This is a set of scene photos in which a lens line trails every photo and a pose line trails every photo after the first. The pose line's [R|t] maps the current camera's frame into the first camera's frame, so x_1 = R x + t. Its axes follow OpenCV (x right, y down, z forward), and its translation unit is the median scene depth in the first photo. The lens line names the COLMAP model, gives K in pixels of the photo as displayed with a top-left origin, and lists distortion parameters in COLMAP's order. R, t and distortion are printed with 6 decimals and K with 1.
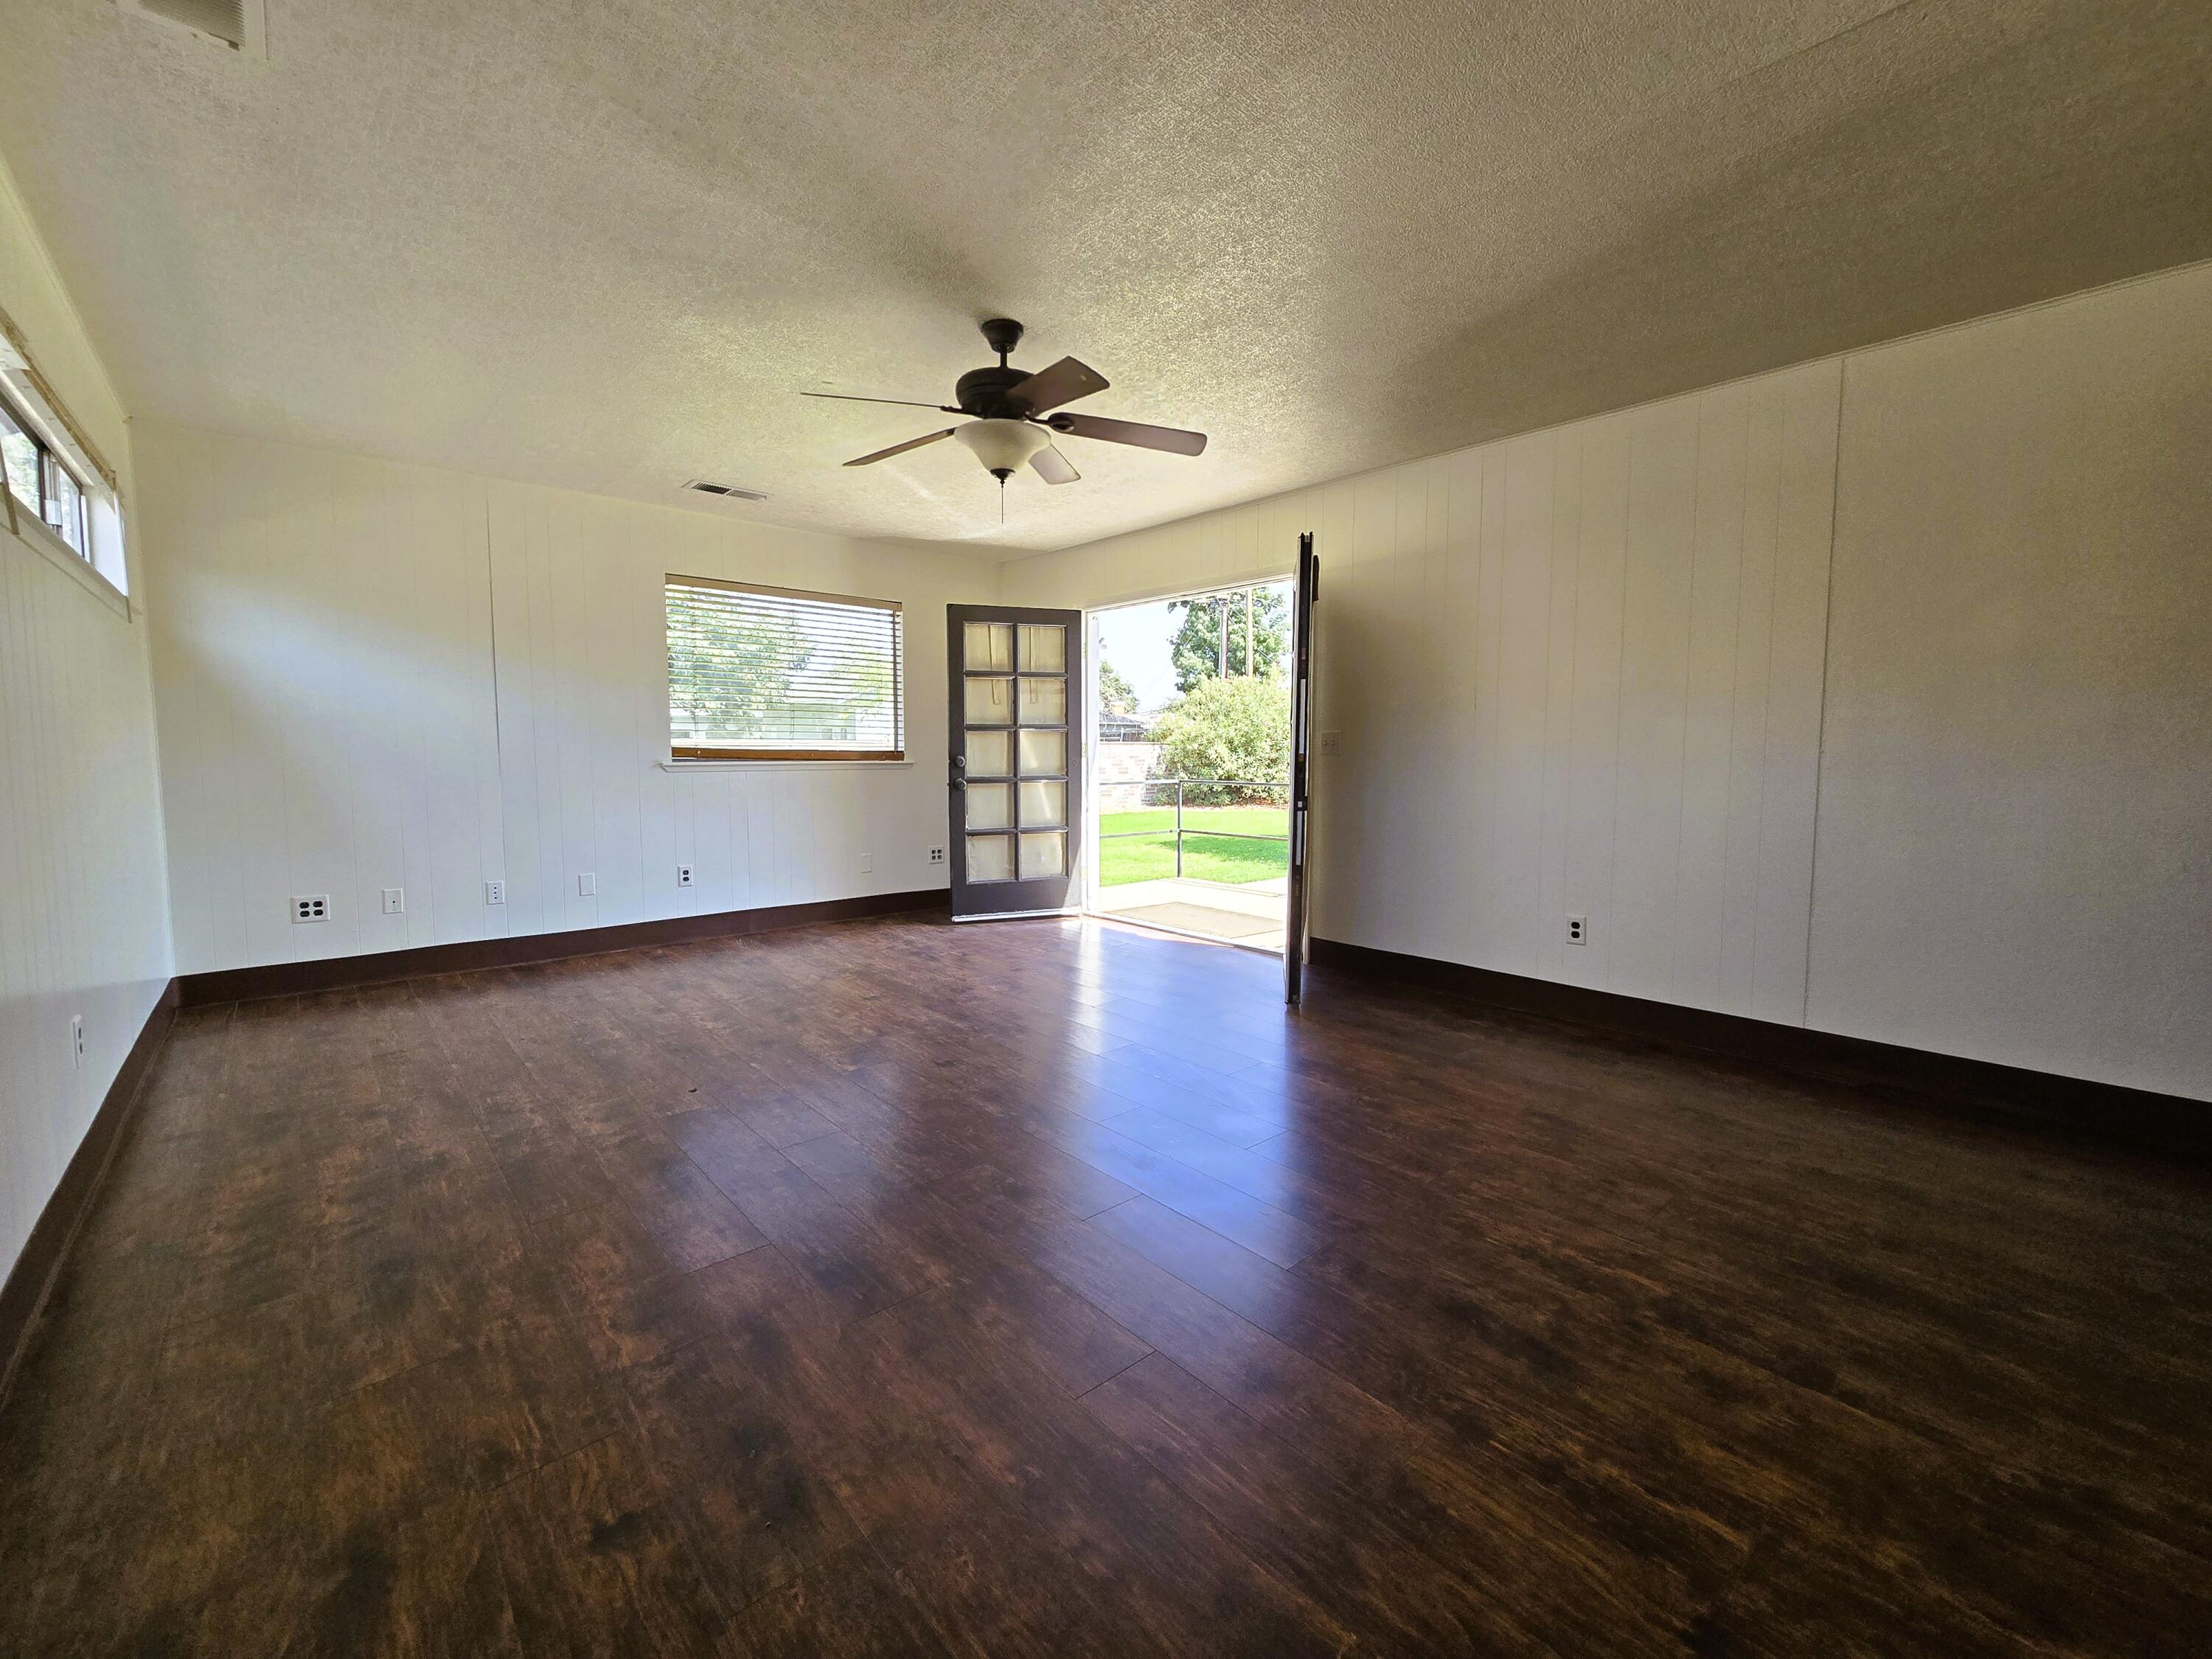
lens RADIAL K [[918.6, 0, 1106.0], [0, 918.6, 829.5], [0, 0, 1]] dist [0.000829, 0.000084]
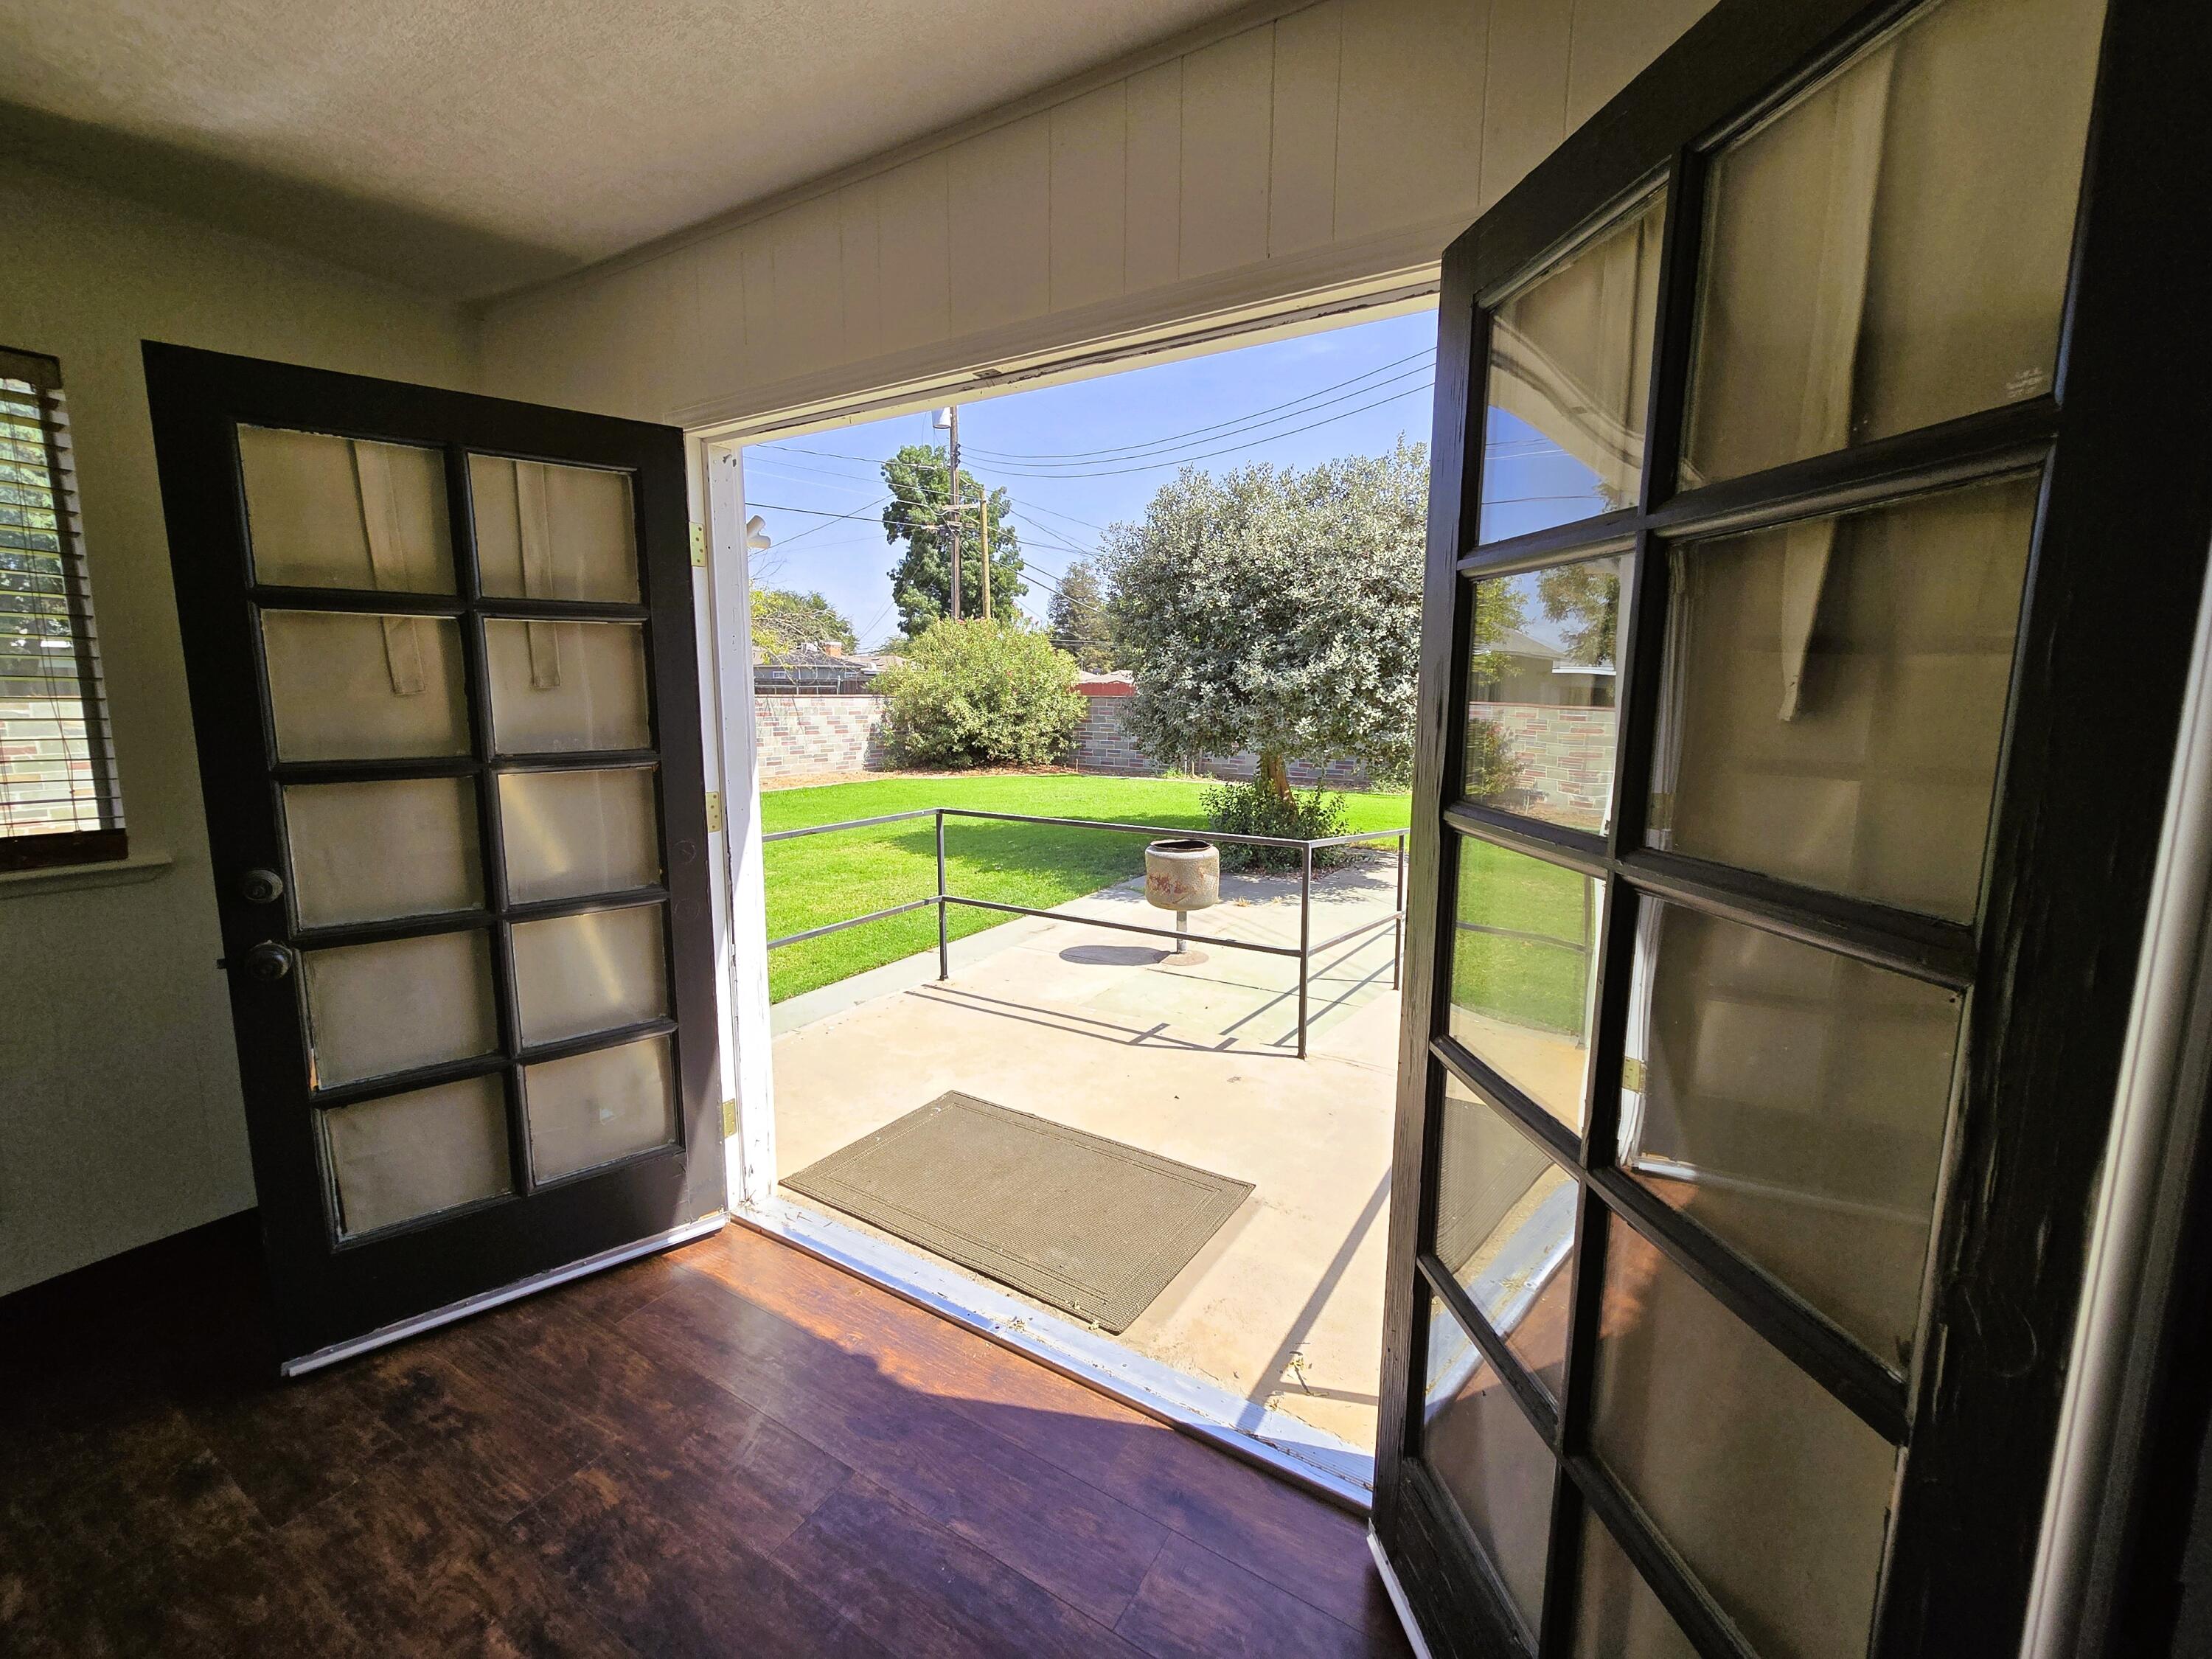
lens RADIAL K [[908.8, 0, 1110.4], [0, 908.8, 816.2], [0, 0, 1]] dist [-0.000108, -0.000610]
pose [[0.954412, -0.033462, 0.296611, 0.020319], [0.018418, 0.998405, 0.053368, -0.100614], [-0.297924, -0.045472, 0.953506, 0.585027]]
